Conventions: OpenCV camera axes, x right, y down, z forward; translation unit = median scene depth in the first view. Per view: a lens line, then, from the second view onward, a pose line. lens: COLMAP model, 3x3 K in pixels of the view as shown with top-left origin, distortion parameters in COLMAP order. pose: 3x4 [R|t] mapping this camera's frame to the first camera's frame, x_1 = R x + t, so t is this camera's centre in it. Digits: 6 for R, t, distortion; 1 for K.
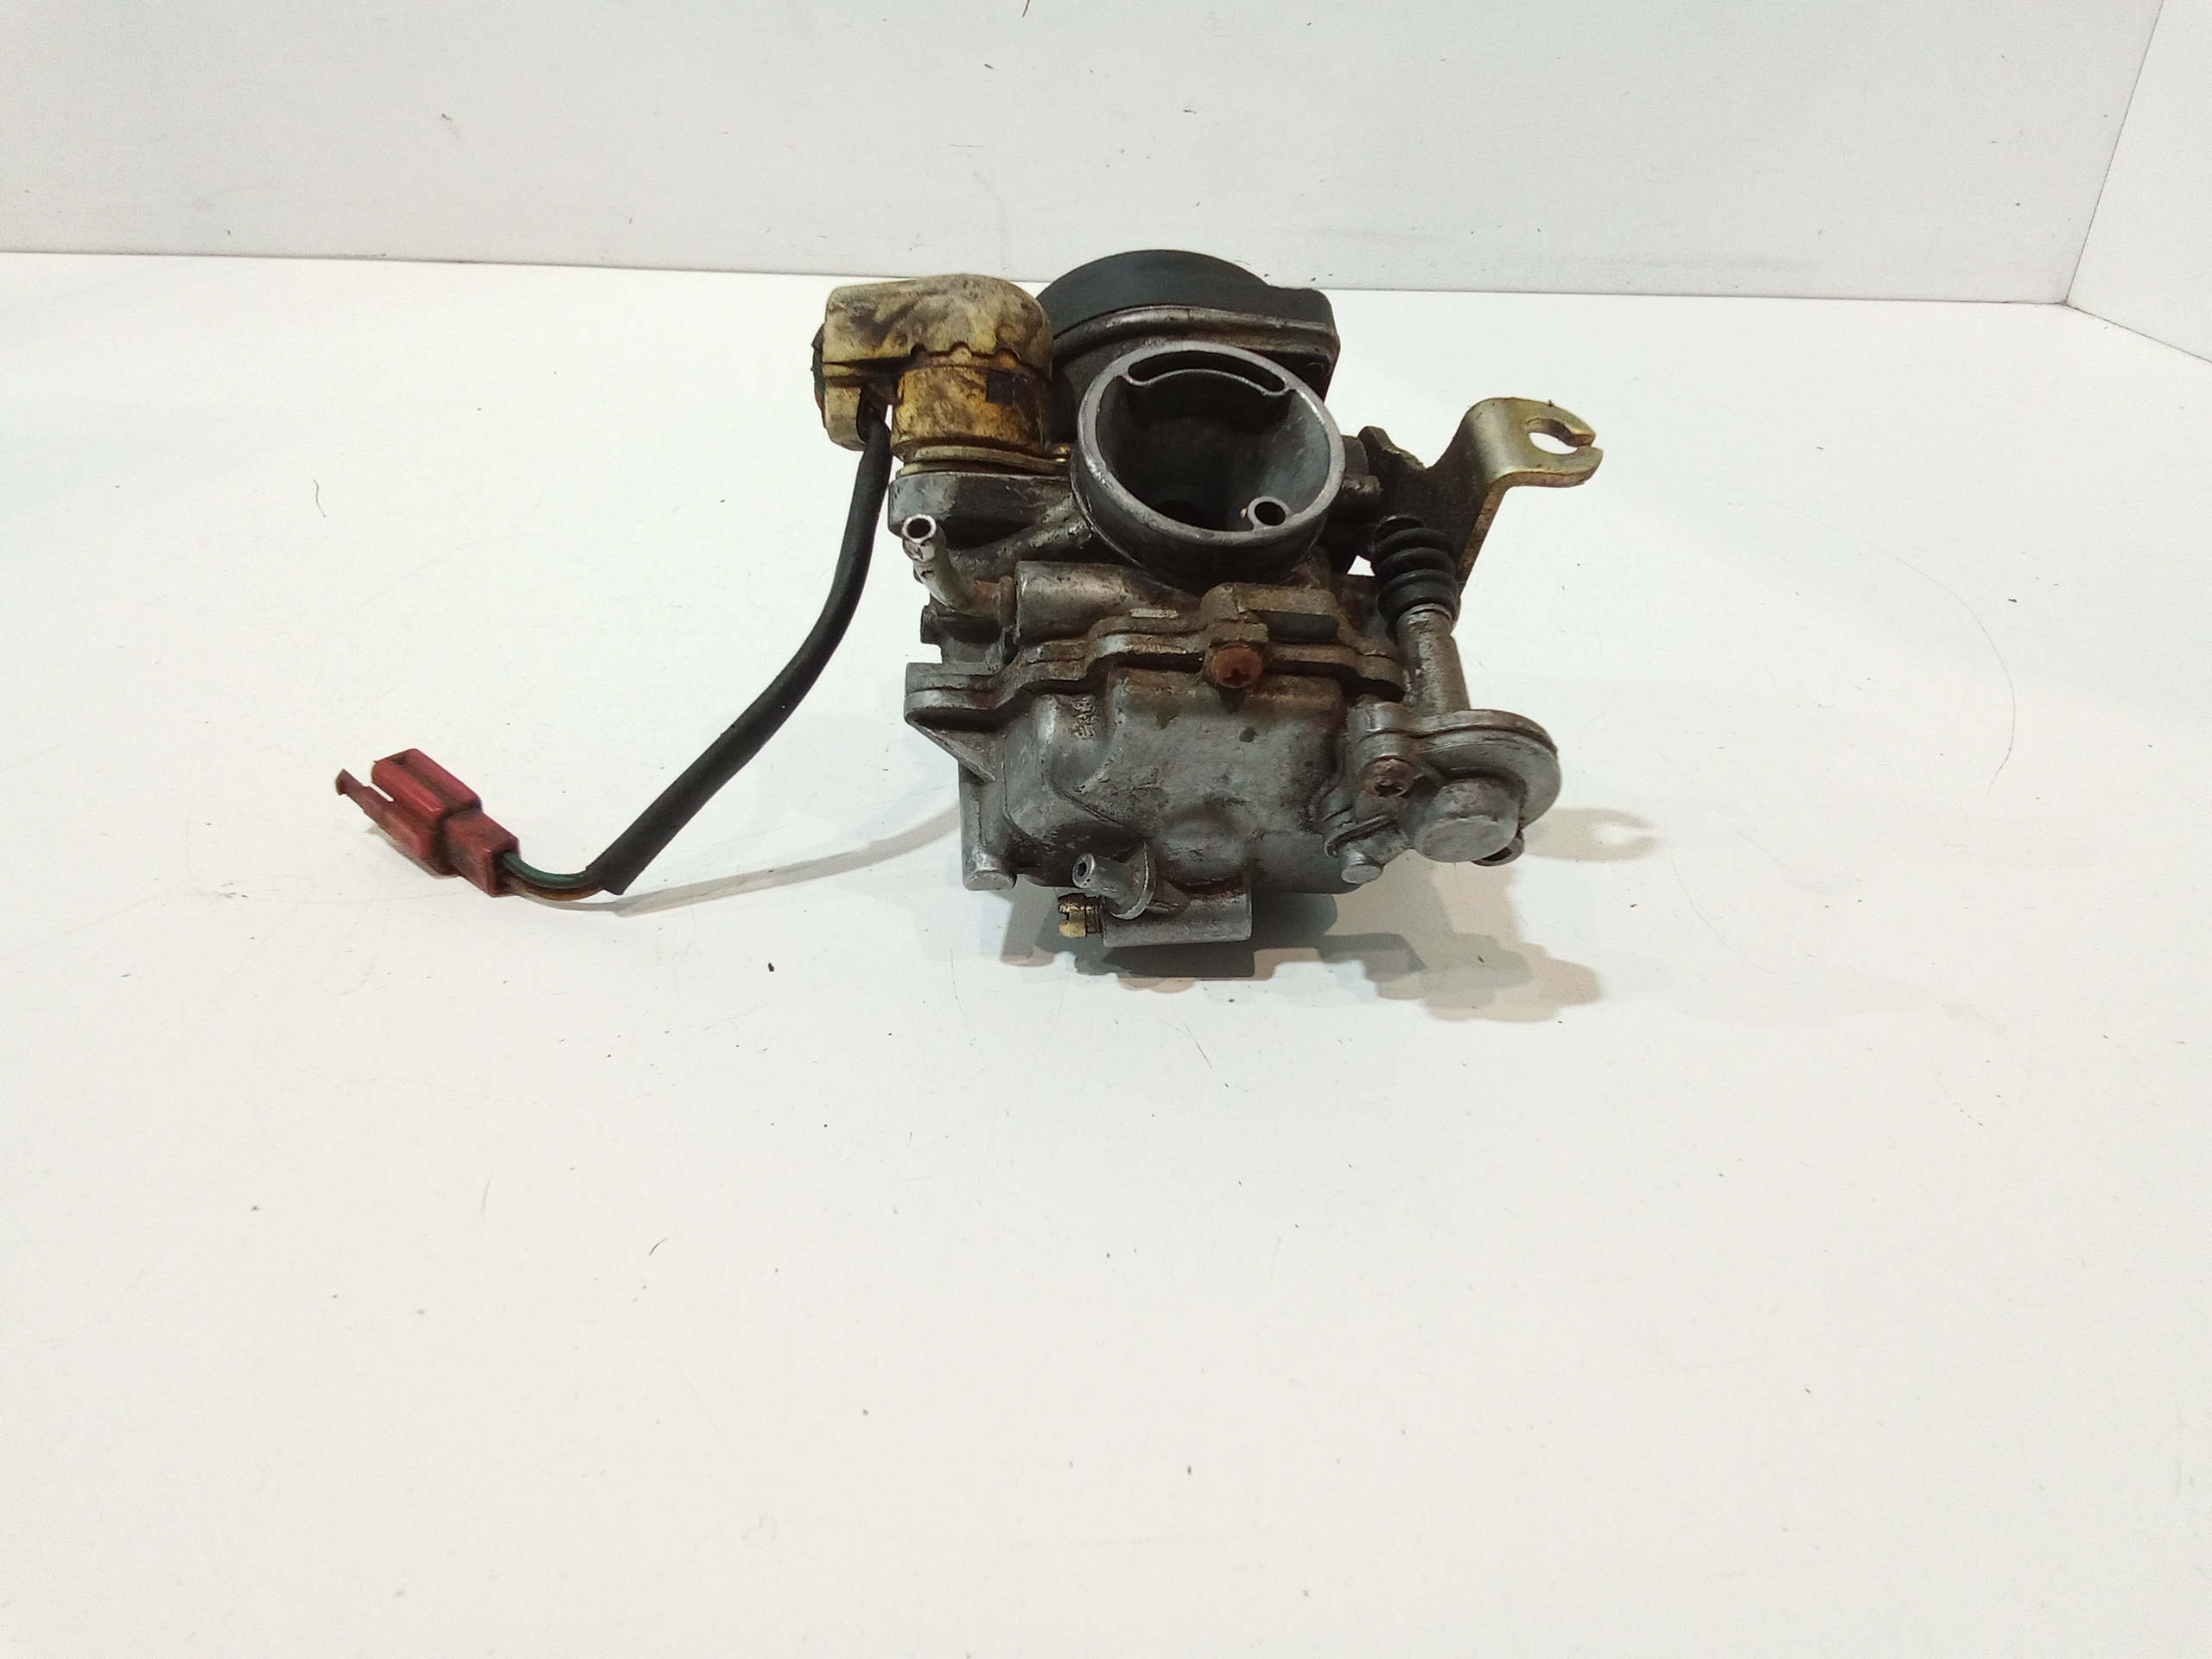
lens RADIAL K [[1566.5, 0, 1106.0], [0, 1566.5, 829.5], [0, 0, 1]] dist [0.062199, -0.073477]
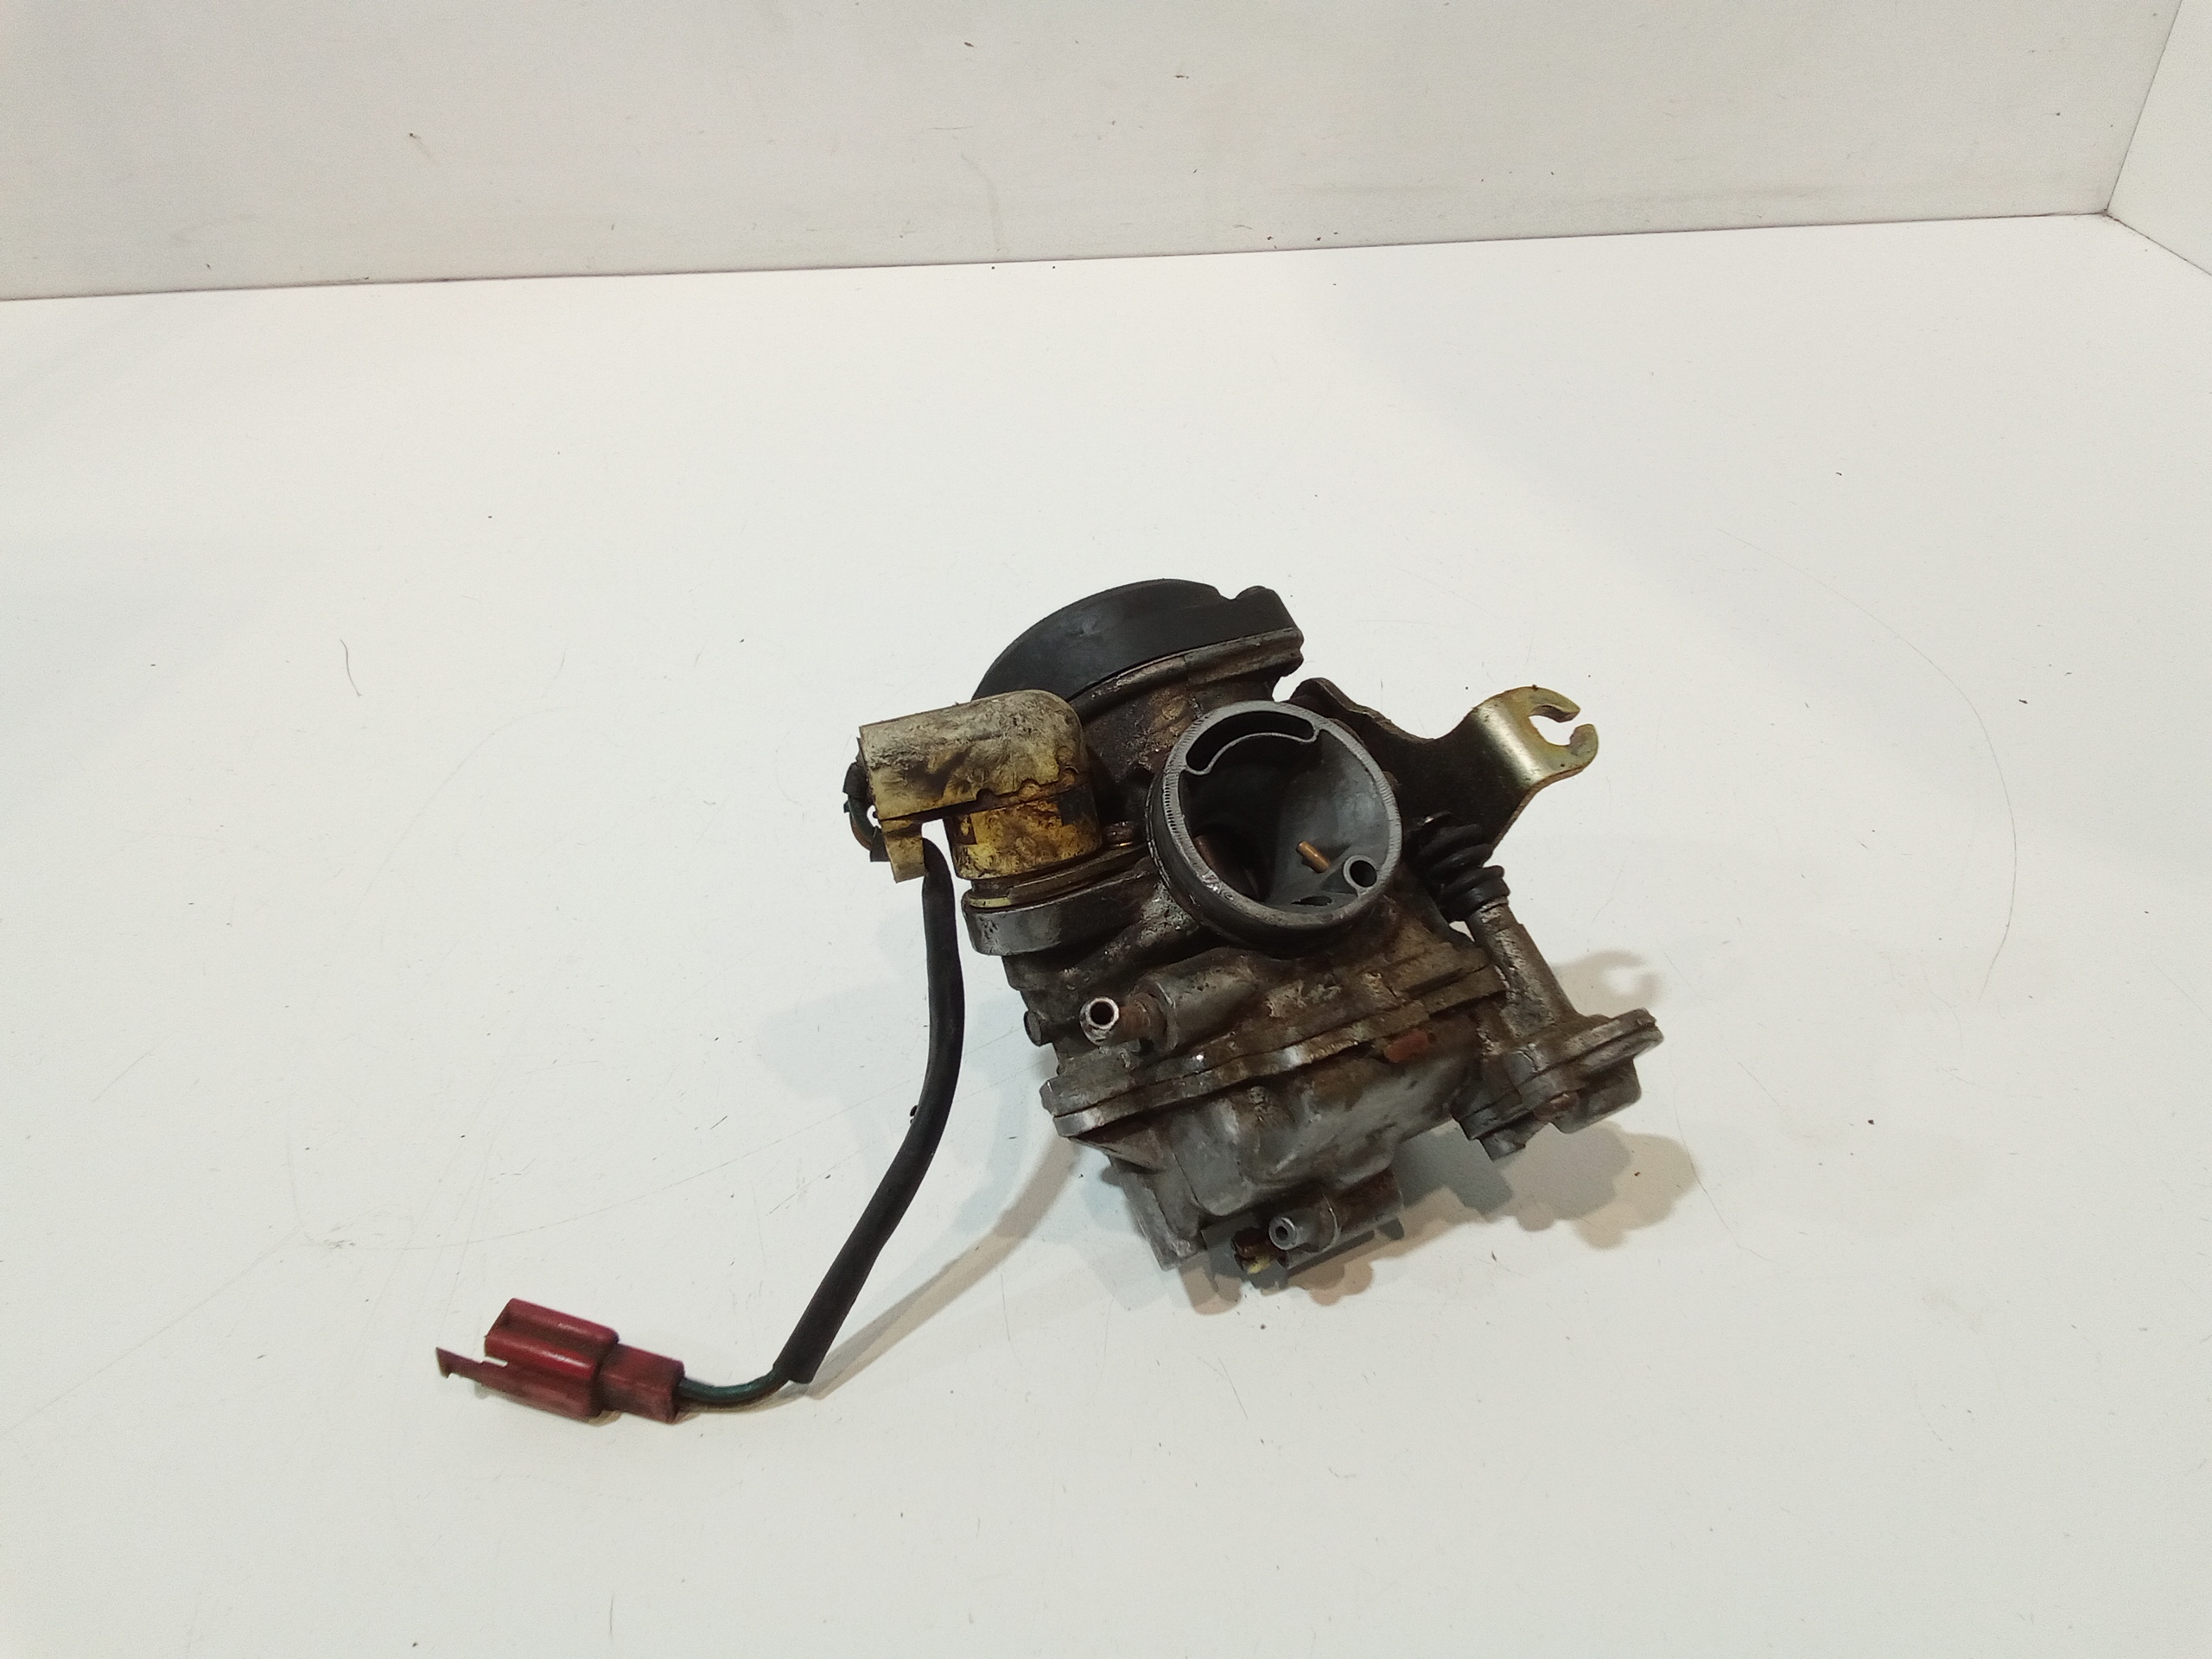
lens RADIAL K [[1572.4, 0, 1106.0], [0, 1572.4, 829.5], [0, 0, 1]] dist [0.058000, -0.068451]
pose [[0.998214, -0.054389, -0.024719, 0.006204], [0.057324, 0.988512, 0.139852, -0.139068], [0.016829, -0.141019, 0.989864, -0.012699]]
